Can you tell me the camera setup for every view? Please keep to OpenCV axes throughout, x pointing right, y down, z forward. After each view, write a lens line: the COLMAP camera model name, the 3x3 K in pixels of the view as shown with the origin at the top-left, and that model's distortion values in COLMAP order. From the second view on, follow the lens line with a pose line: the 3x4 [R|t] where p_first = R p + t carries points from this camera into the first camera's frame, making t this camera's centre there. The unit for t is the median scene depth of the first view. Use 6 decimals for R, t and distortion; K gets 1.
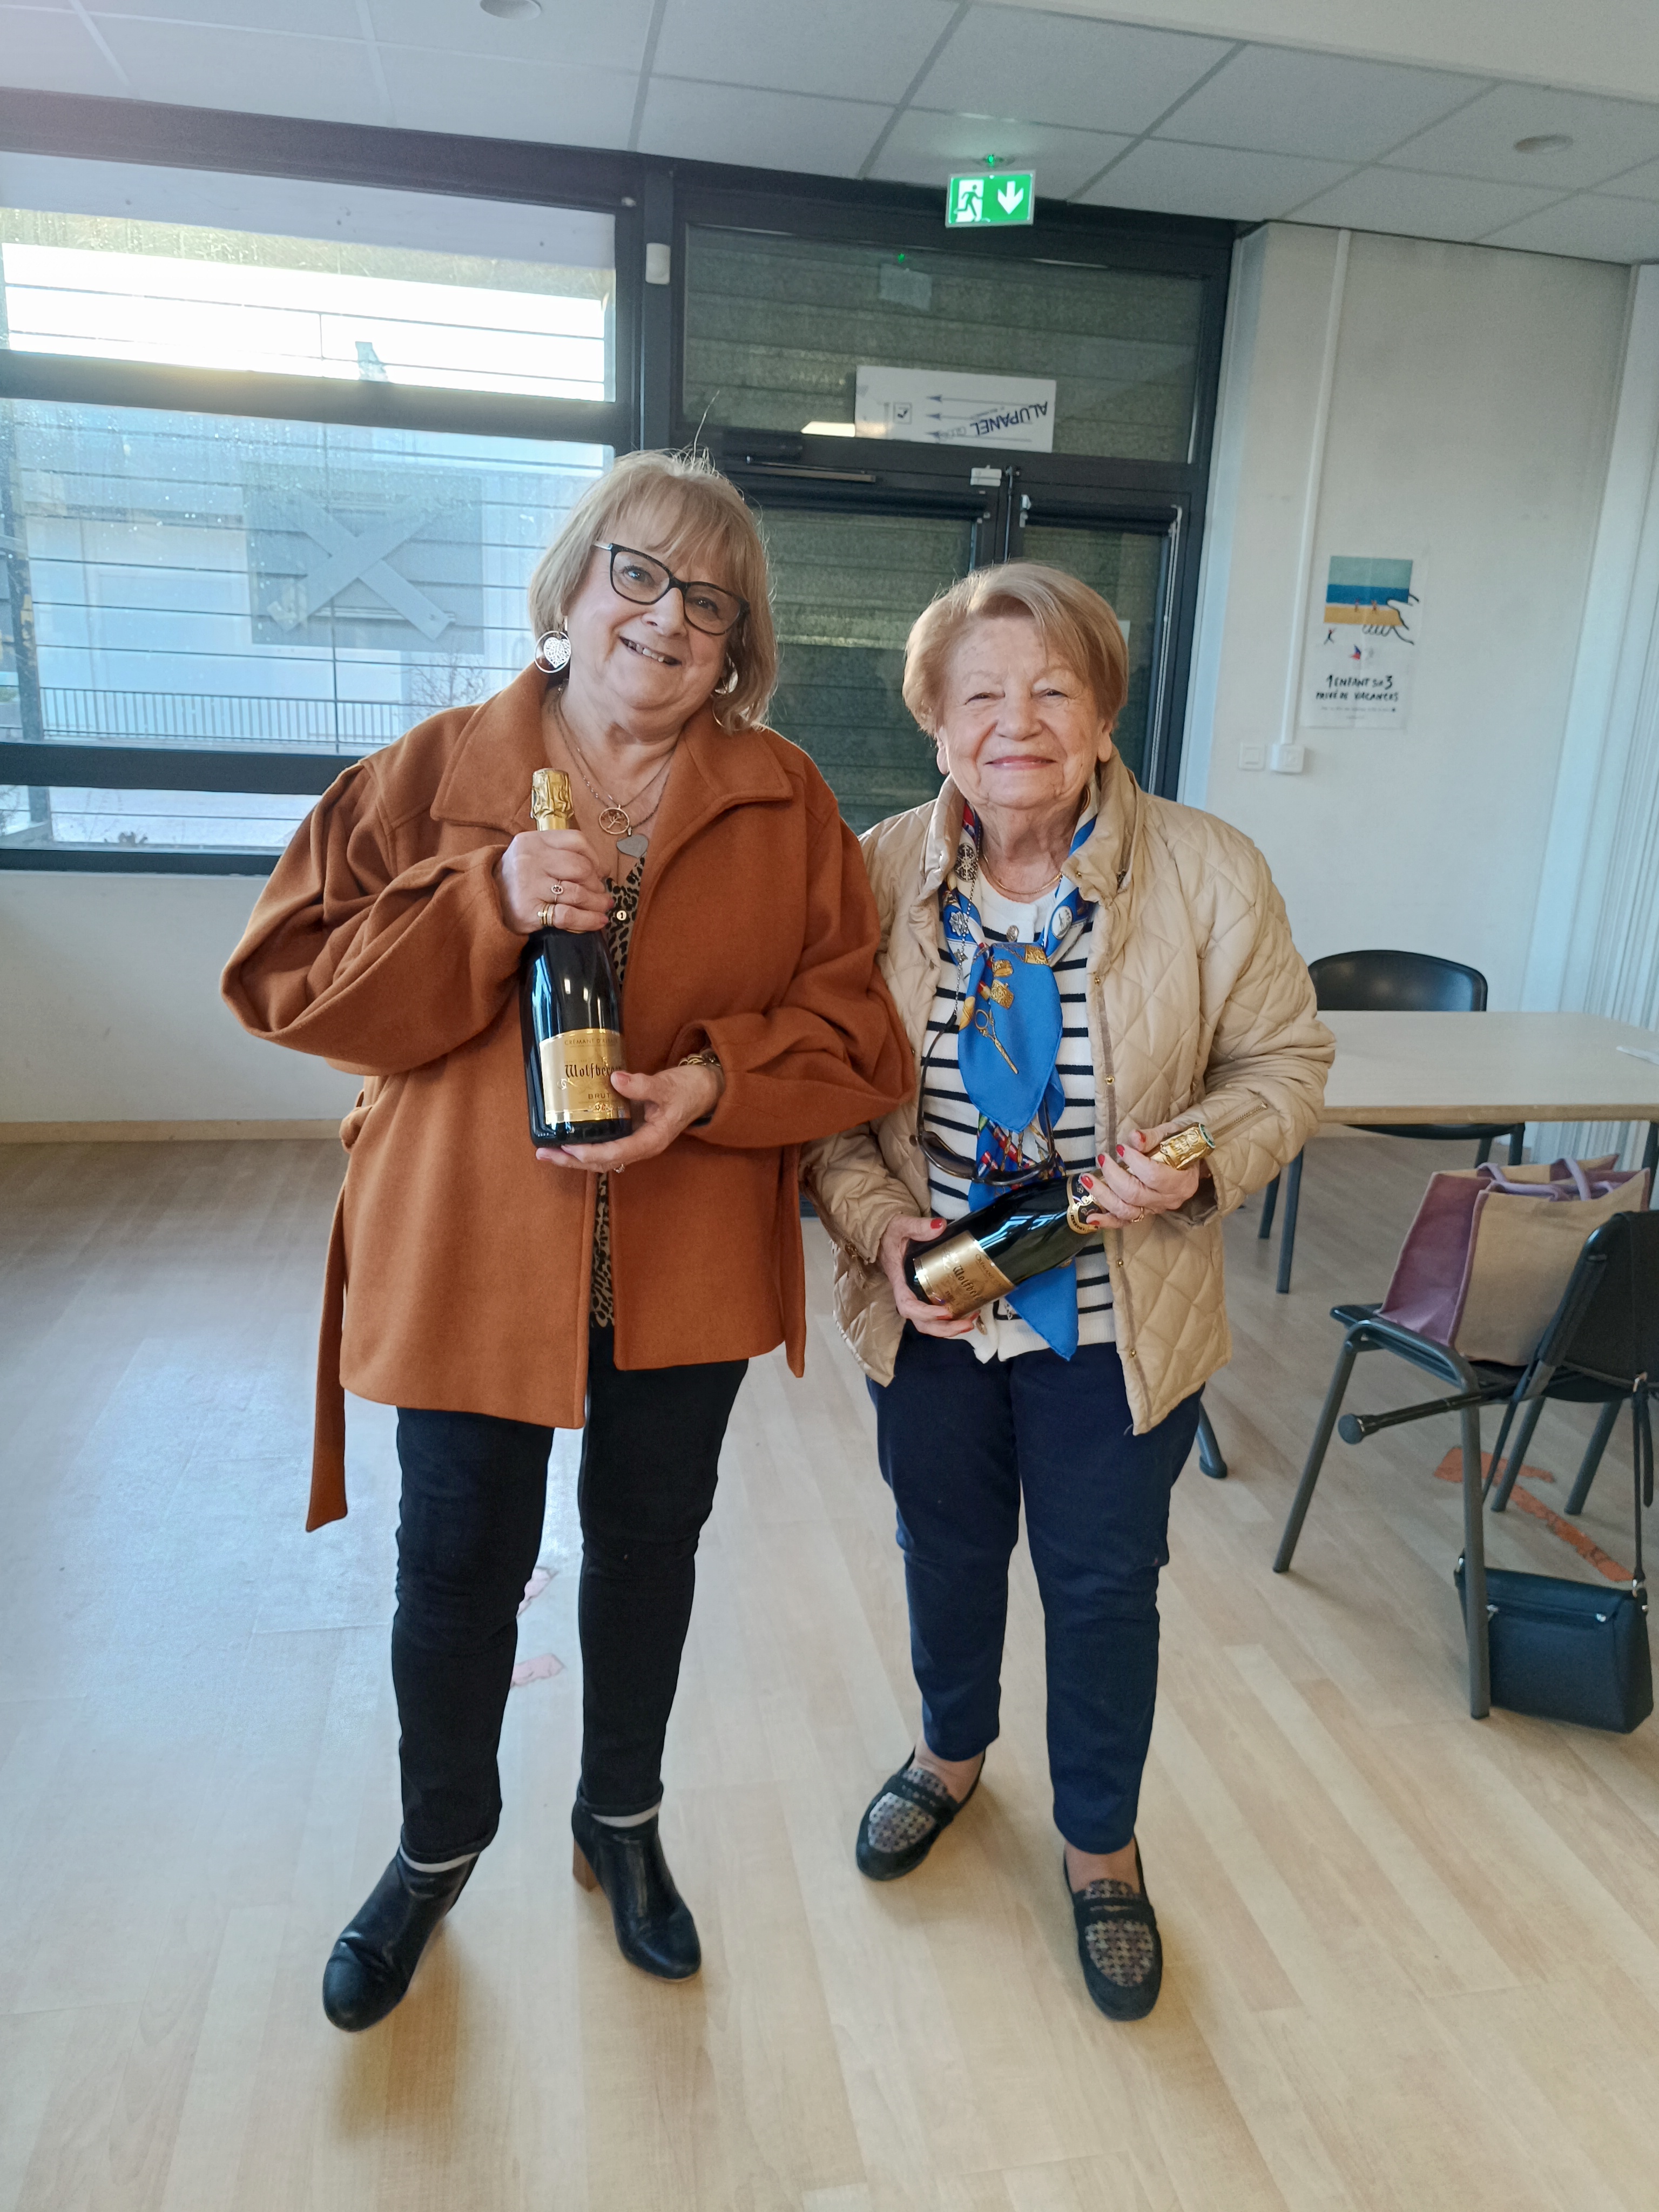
lens RADIAL K [[1542.3, 0, 825.6], [0, 1542.3, 1109.4], [0, 0, 1]] dist [0.025236, -0.029704]
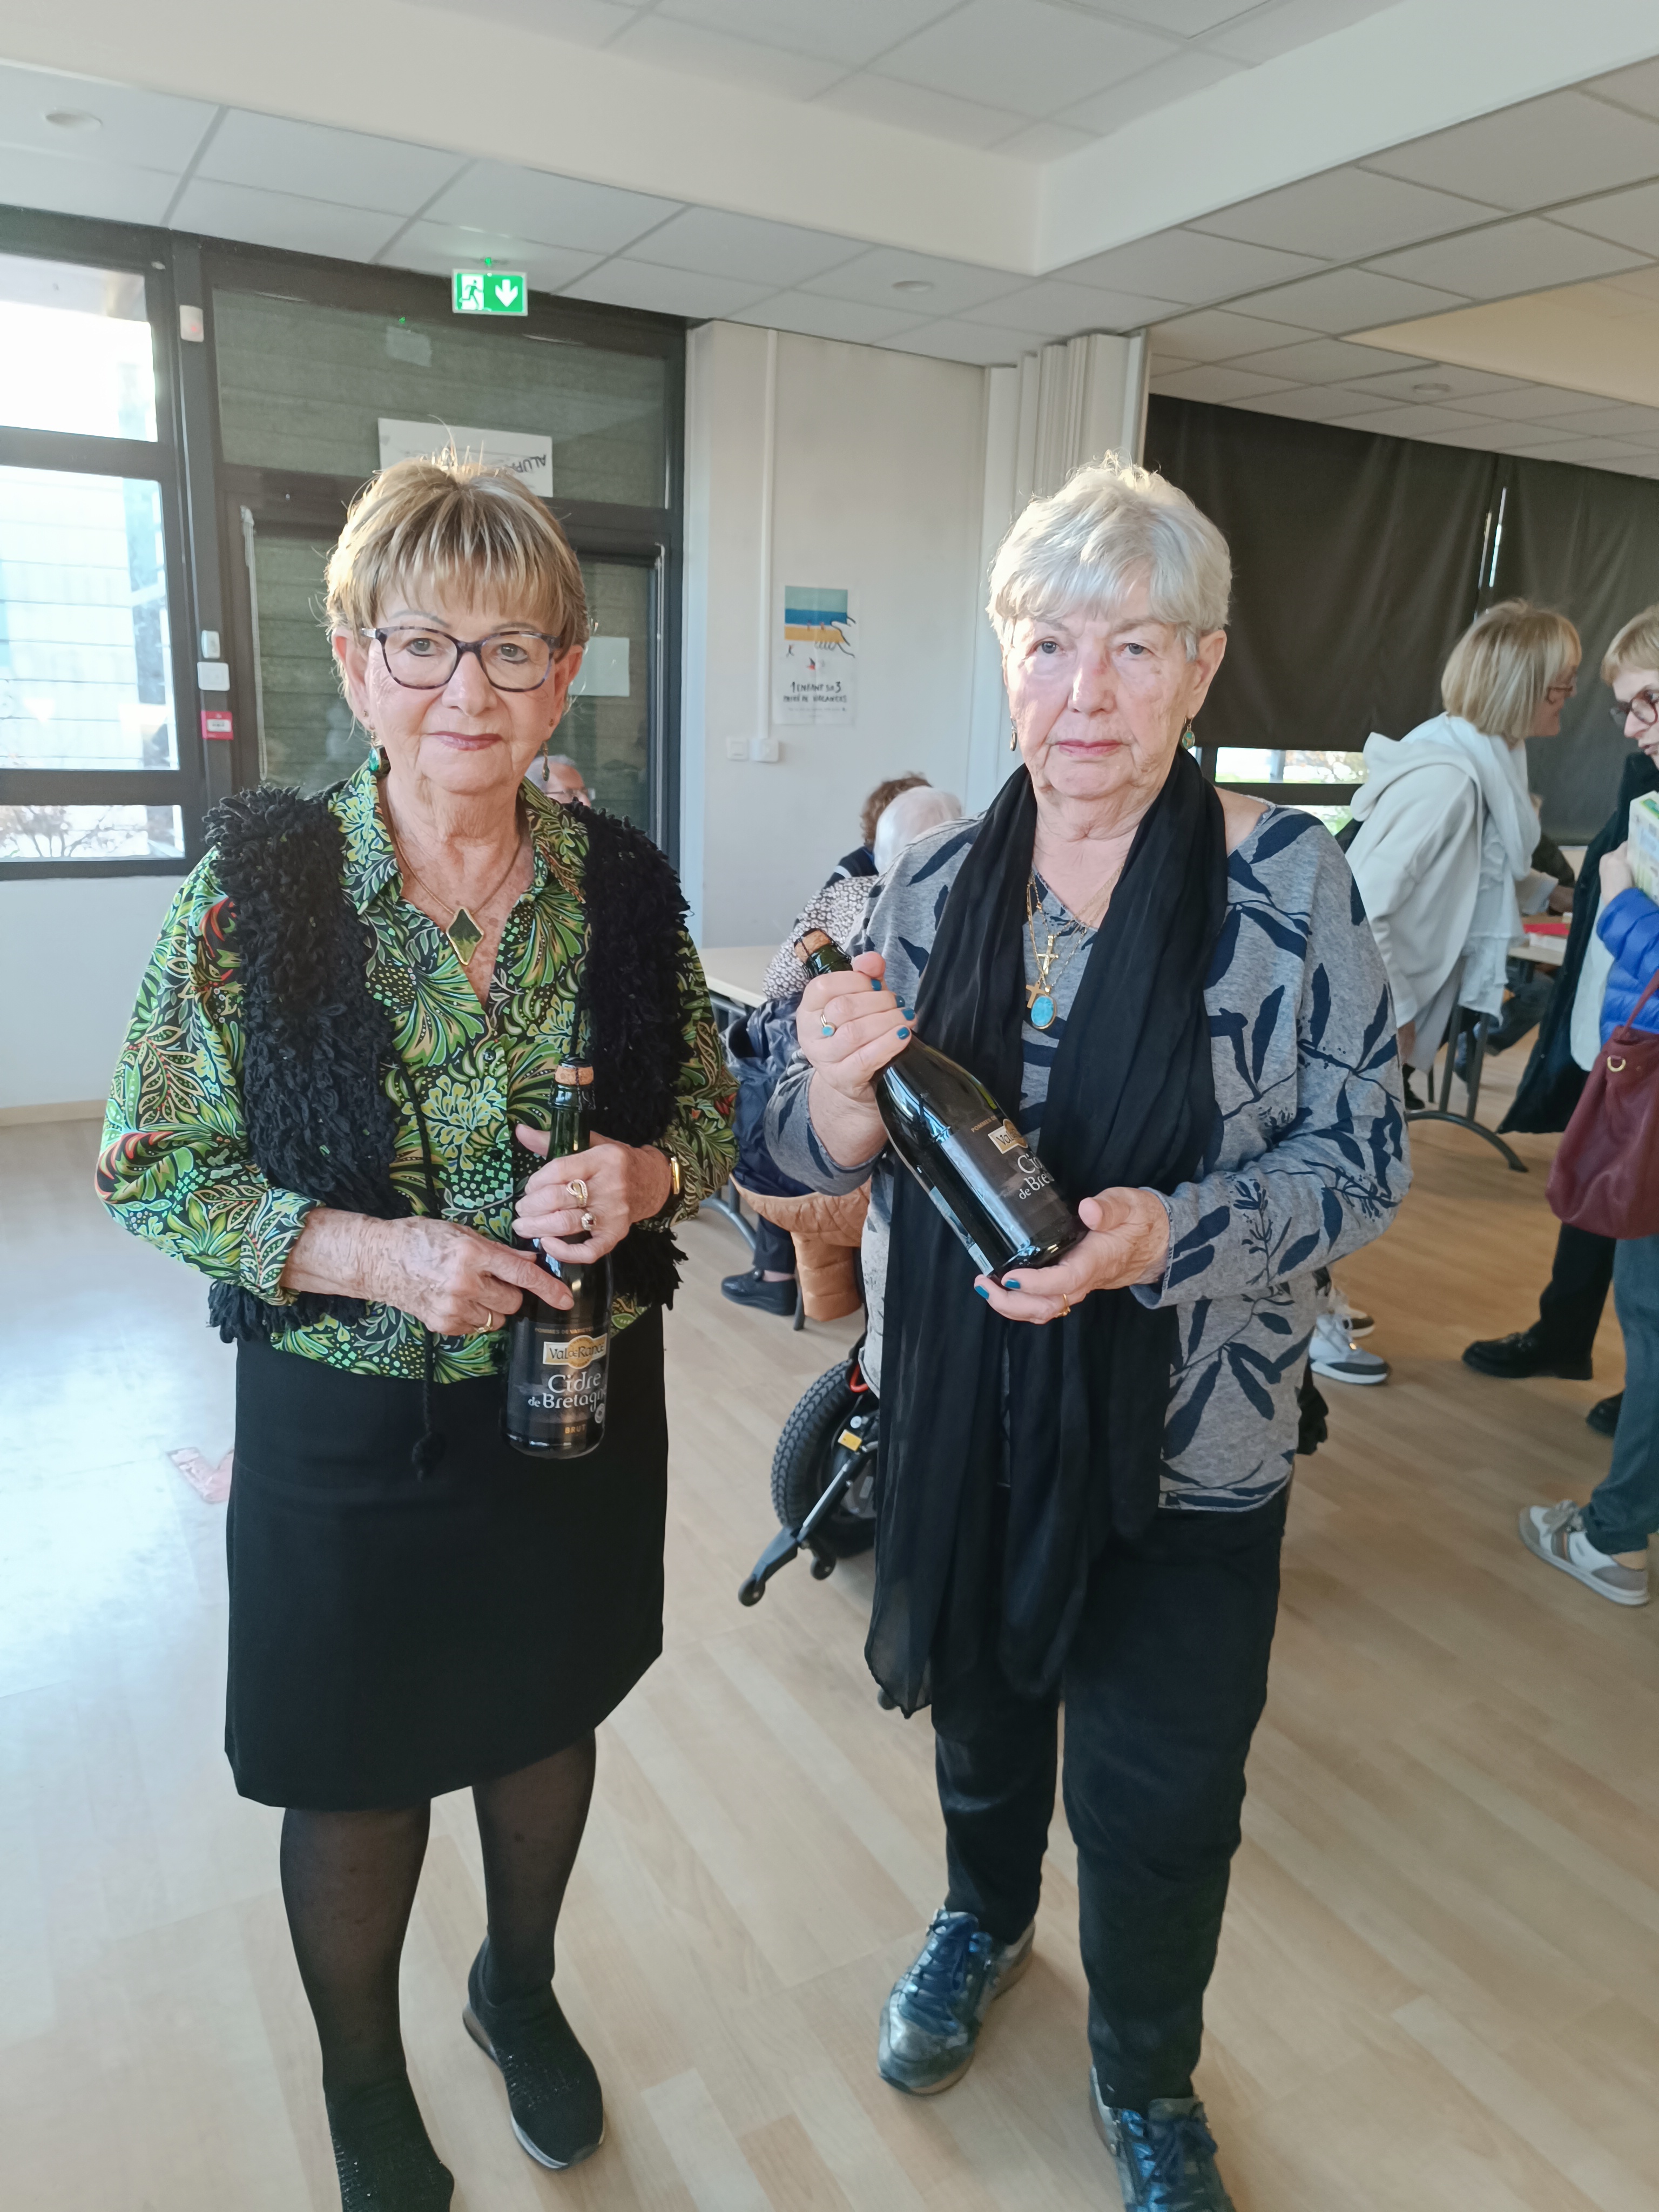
lens RADIAL K [[1542.3, 0, 815.0], [0, 1542.3, 1082.6], [0, 0, 1]] dist [0.025236, -0.029704]
pose [[0.947584, -0.087805, 0.307205, -0.069857], [0.091242, 0.995824, 0.003186, 0.038344], [-0.306202, 0.025011, 0.951638, -0.184723]]
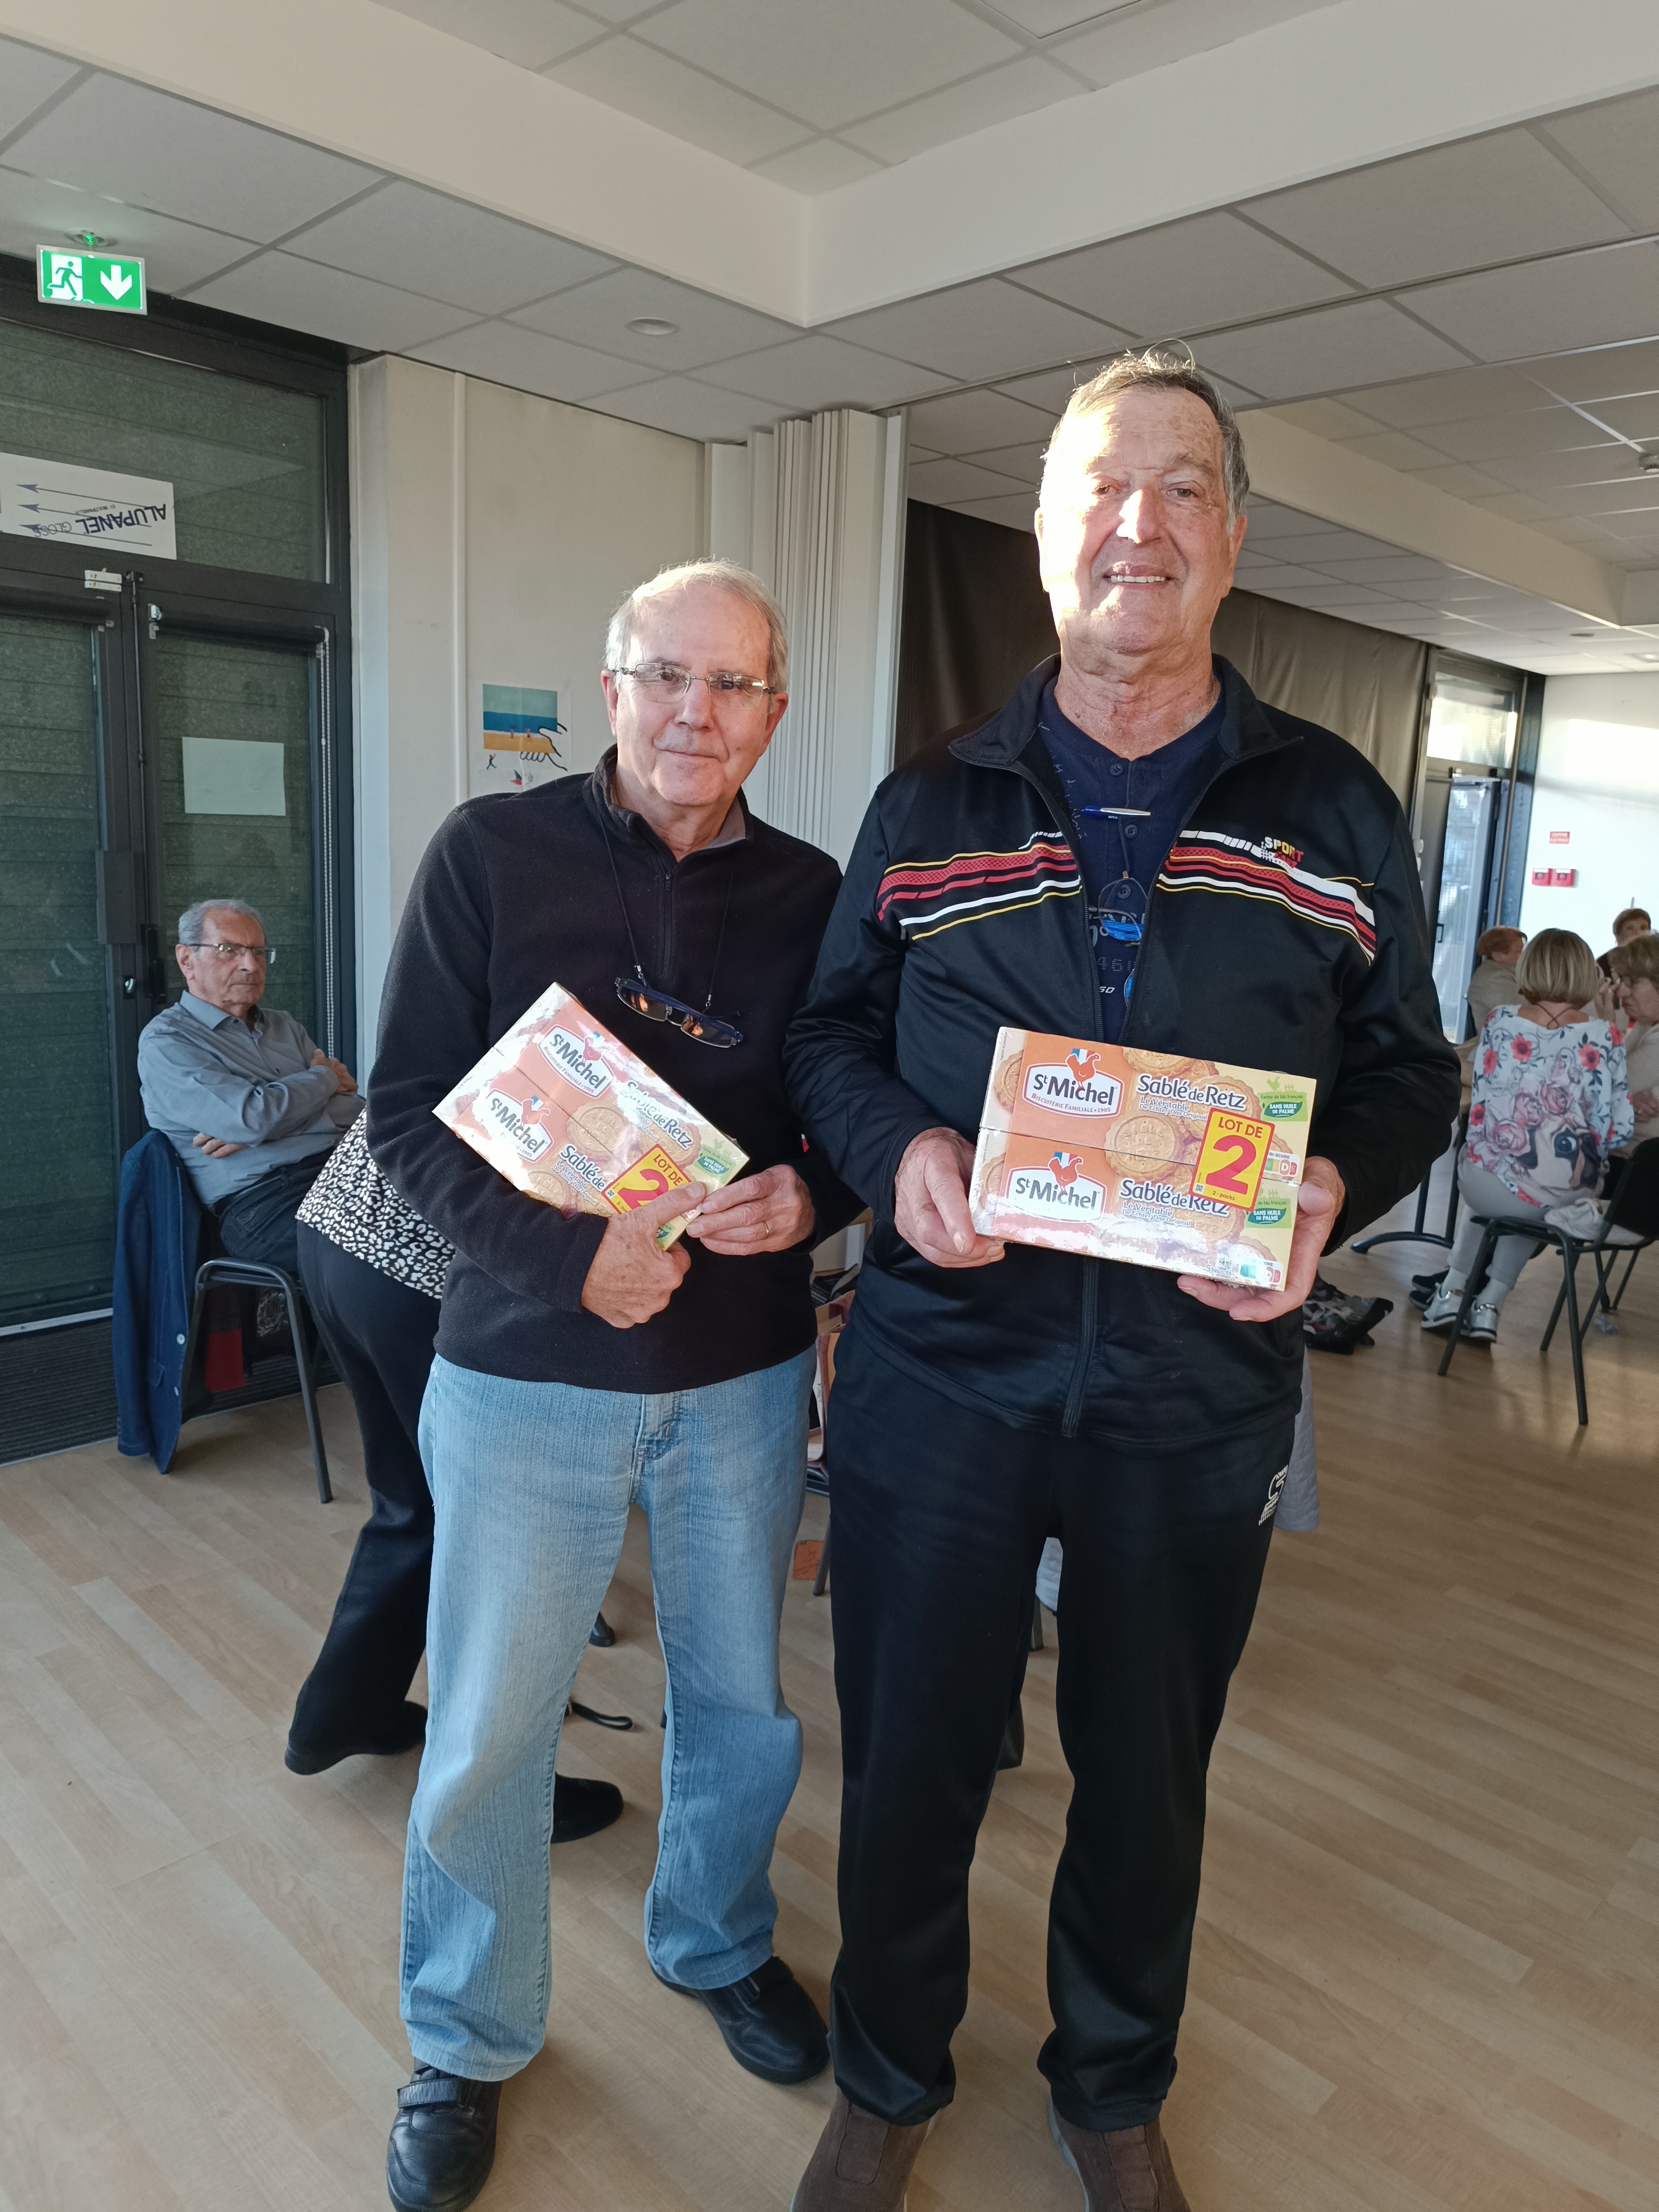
lens RADIAL K [[1542.3, 0, 838.2], [0, 1542.3, 1106.6], [0, 0, 1]] dist [0.025236, -0.029704]
pose [[0.823568, -0.109649, 0.556518, -0.079457], [0.144809, 0.989270, -0.019384, -0.033188], [-0.548421, 0.096553, 0.830609, 0.062146]]
